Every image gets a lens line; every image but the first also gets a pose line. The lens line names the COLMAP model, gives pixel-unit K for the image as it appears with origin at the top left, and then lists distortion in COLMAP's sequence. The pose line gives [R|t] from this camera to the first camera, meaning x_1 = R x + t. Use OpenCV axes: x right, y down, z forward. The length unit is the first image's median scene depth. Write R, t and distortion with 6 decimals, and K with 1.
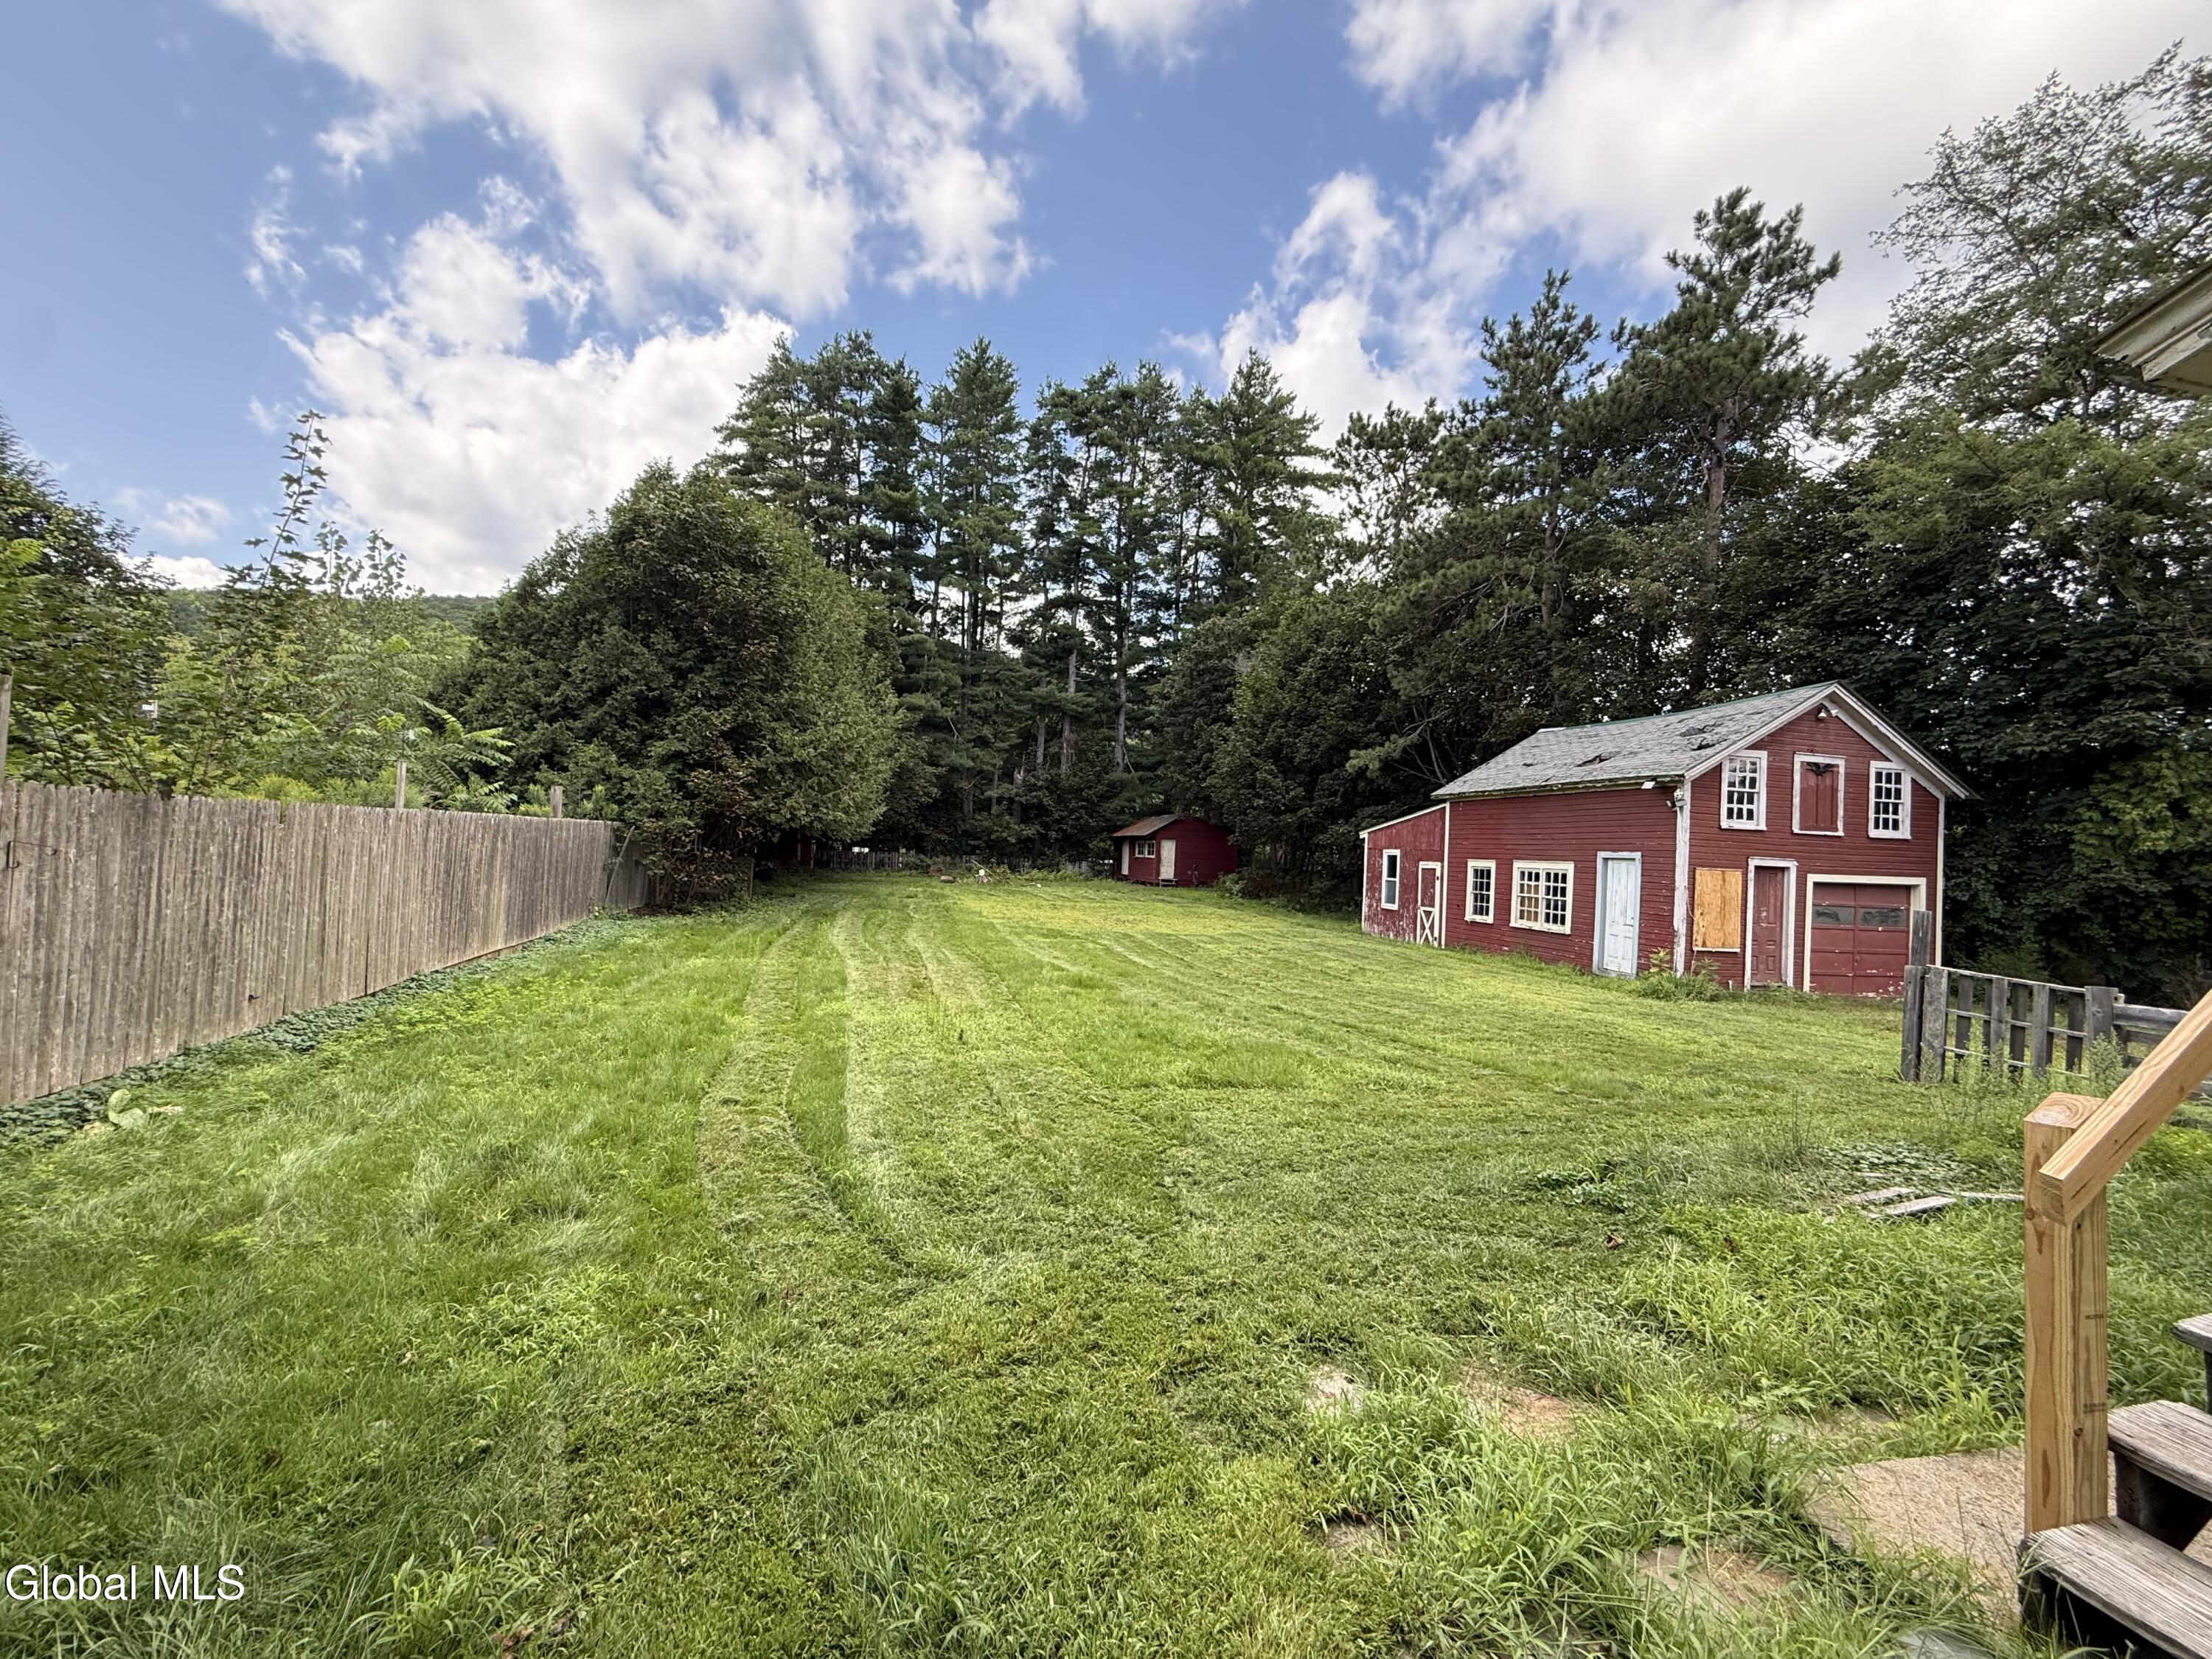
lens RADIAL K [[879.5, 0, 1104.4], [0, 879.5, 835.8], [0, 0, 1]] dist [0.001484, -0.000595]
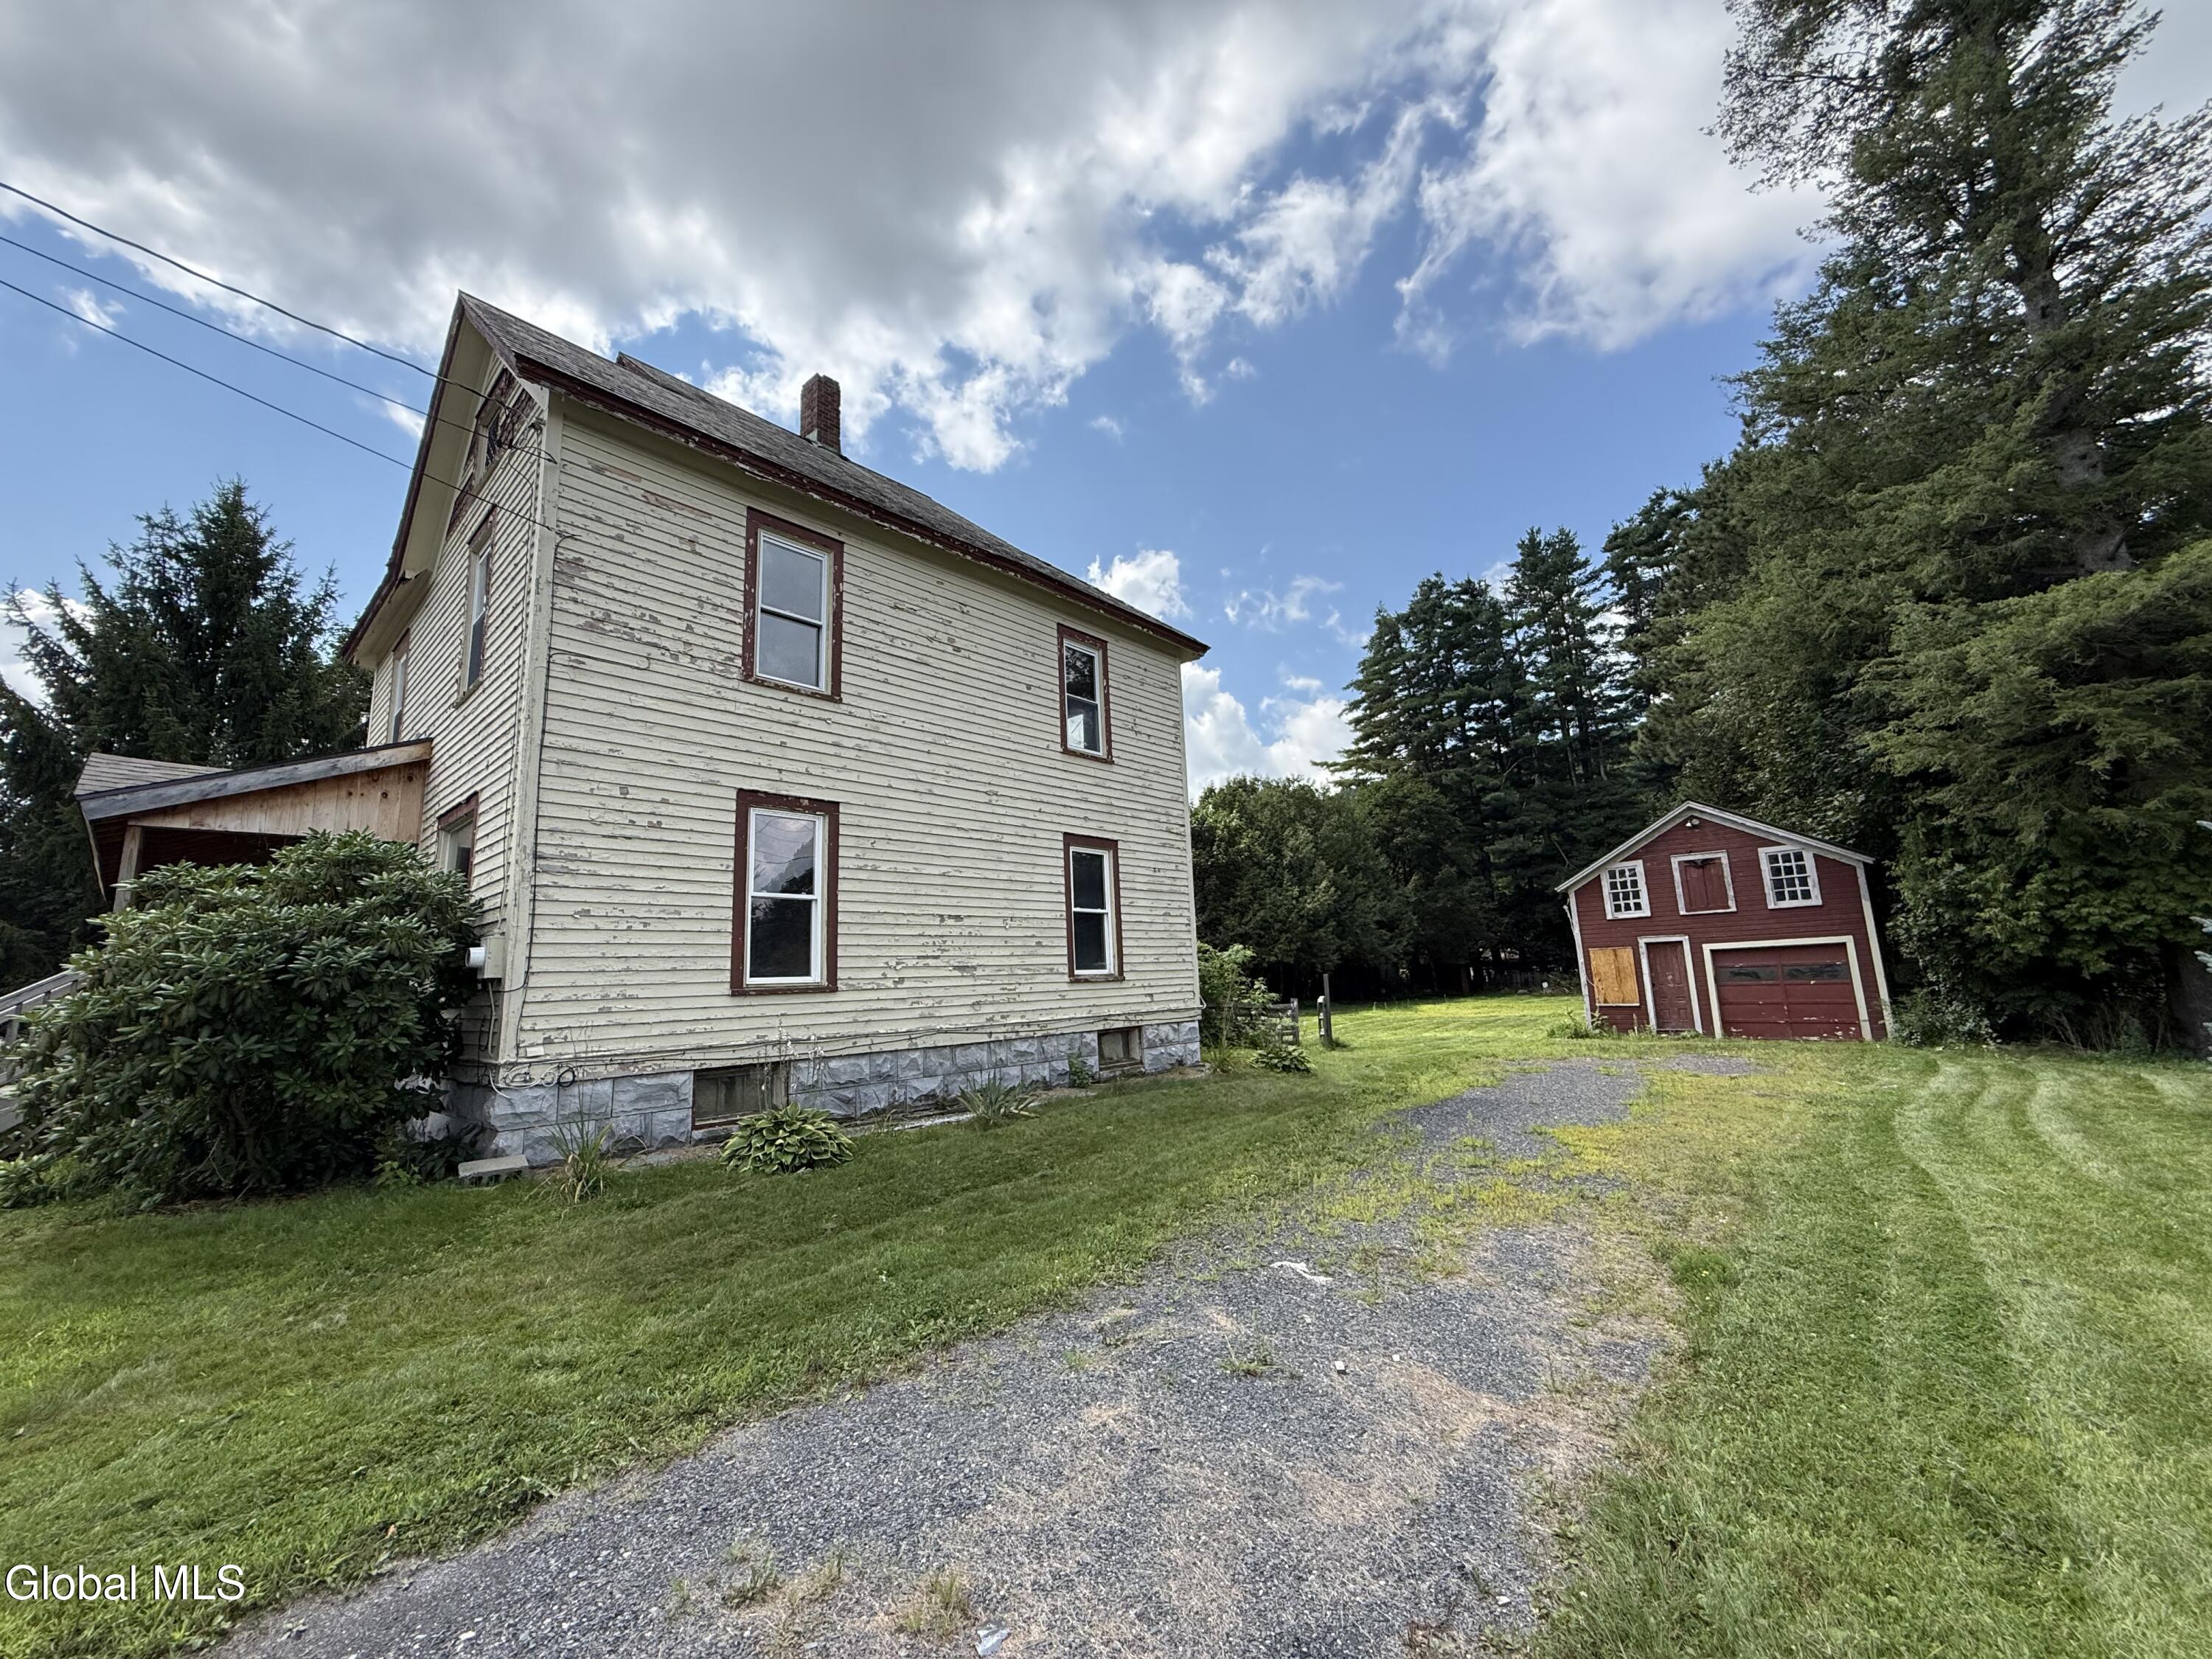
lens RADIAL K [[879.5, 0, 1091.4], [0, 879.5, 828.9], [0, 0, 1]] dist [0.001484, -0.000595]
pose [[0.546280, -0.206363, -0.811784, 1.397712], [0.083106, 0.977747, -0.192627, 0.051759], [0.833470, 0.037763, 0.551273, -0.499102]]
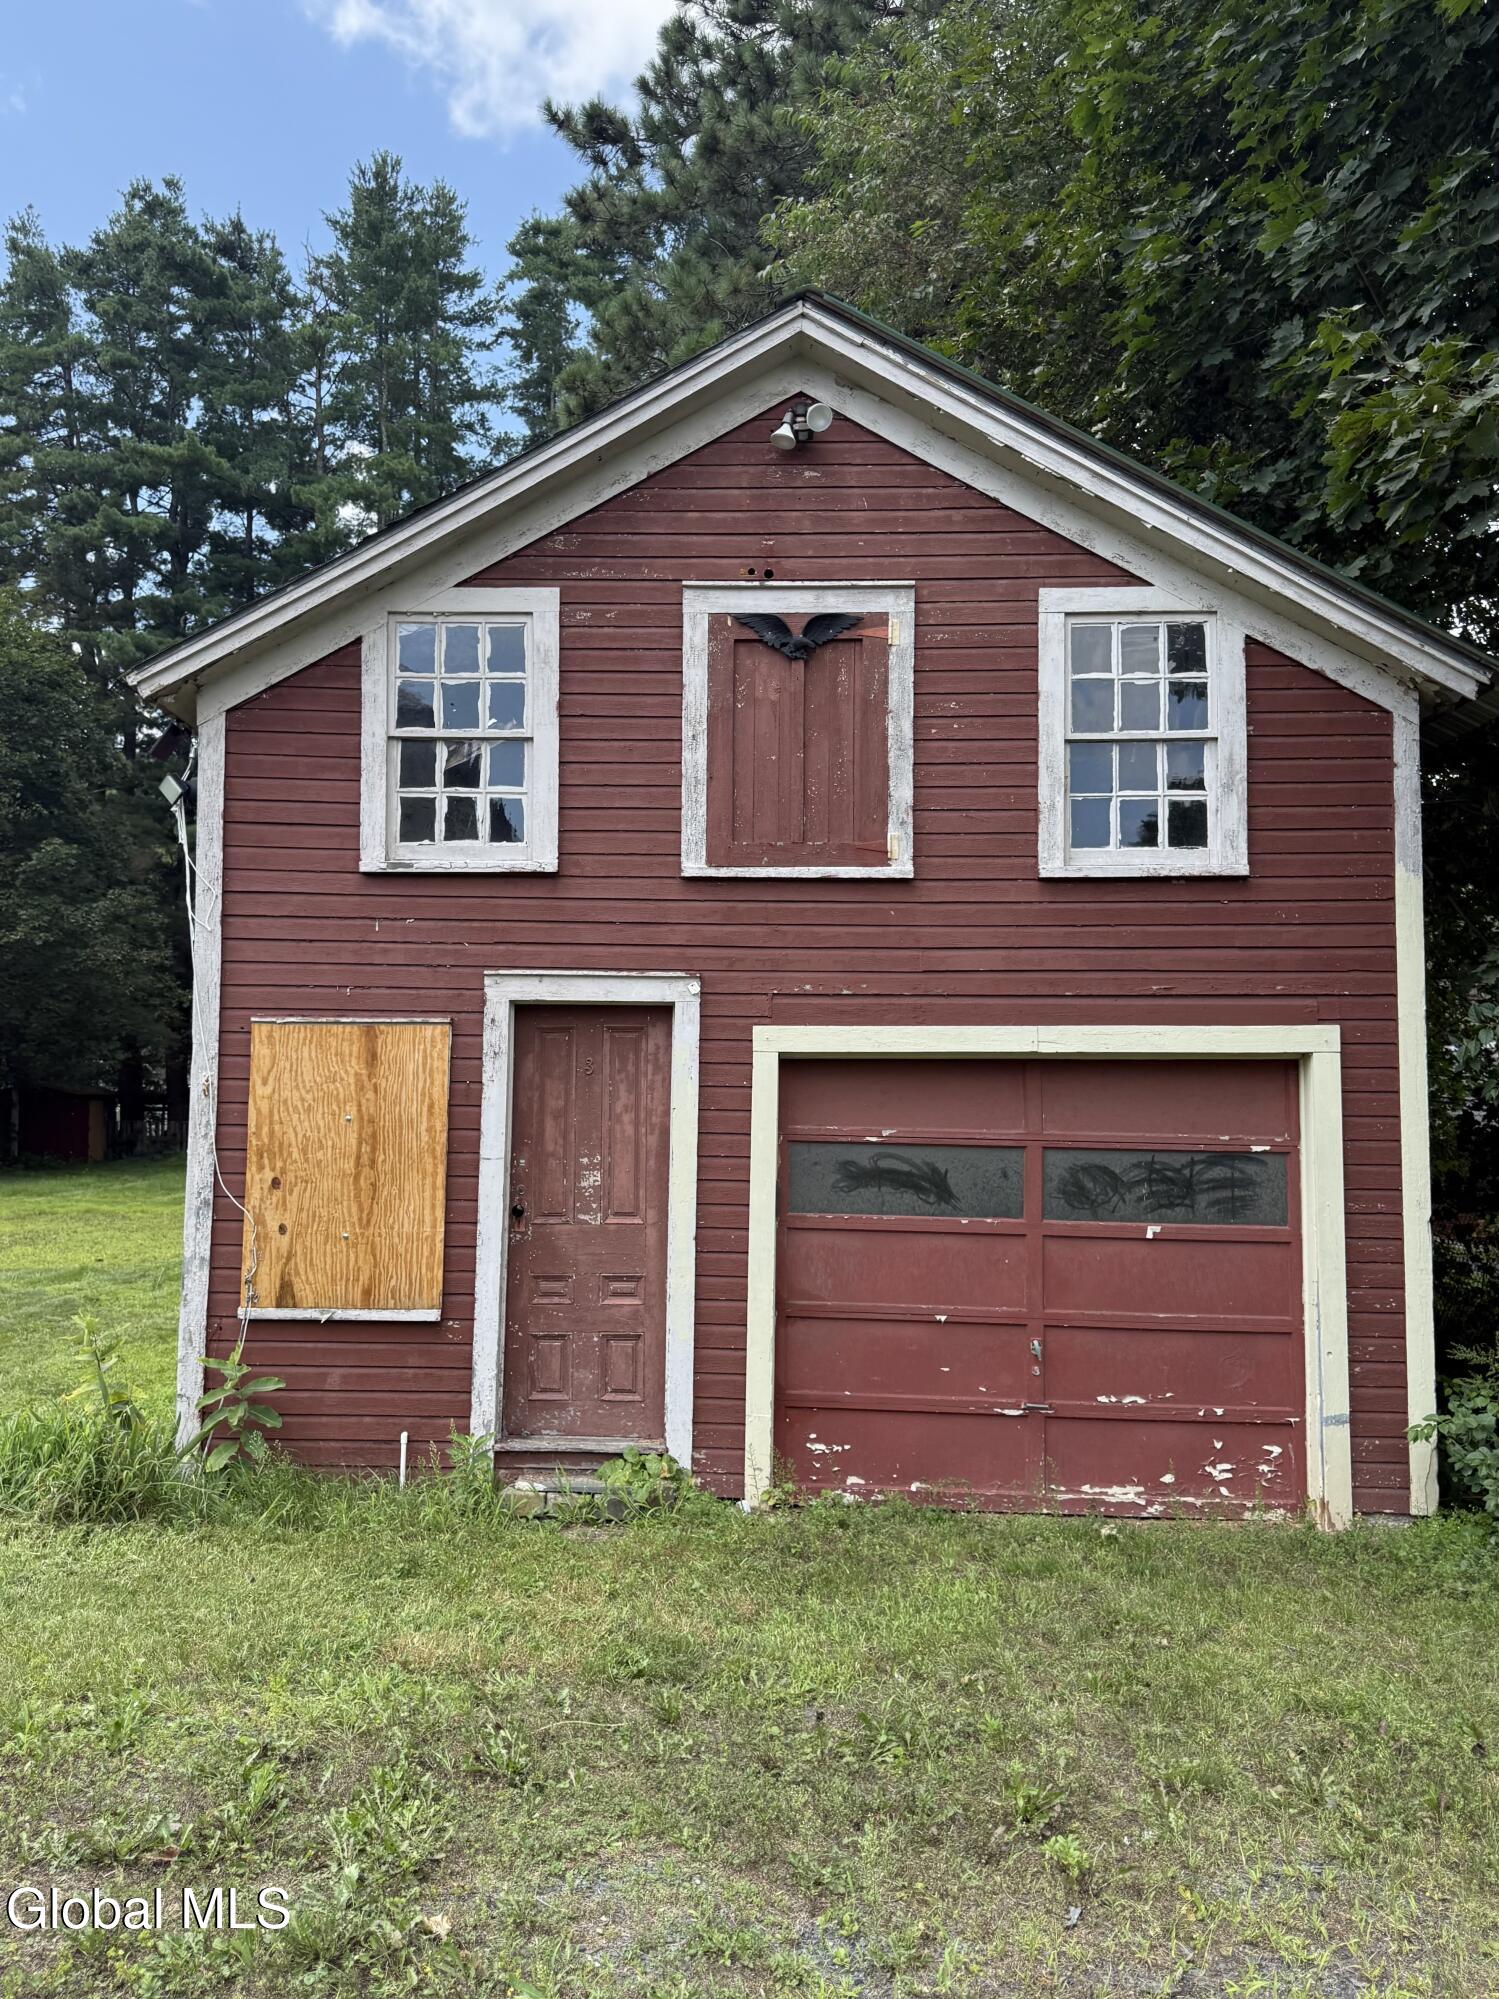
lens RADIAL K [[1460.9, 0, 733.9], [0, 1460.9, 986.8], [0, 0, 1]] dist [0.016085, -0.029195]
pose [[0.959750, -0.049409, -0.276476, 0.910463], [0.036699, 0.998026, -0.050963, 0.053359], [0.278449, 0.038765, 0.959668, 0.568240]]
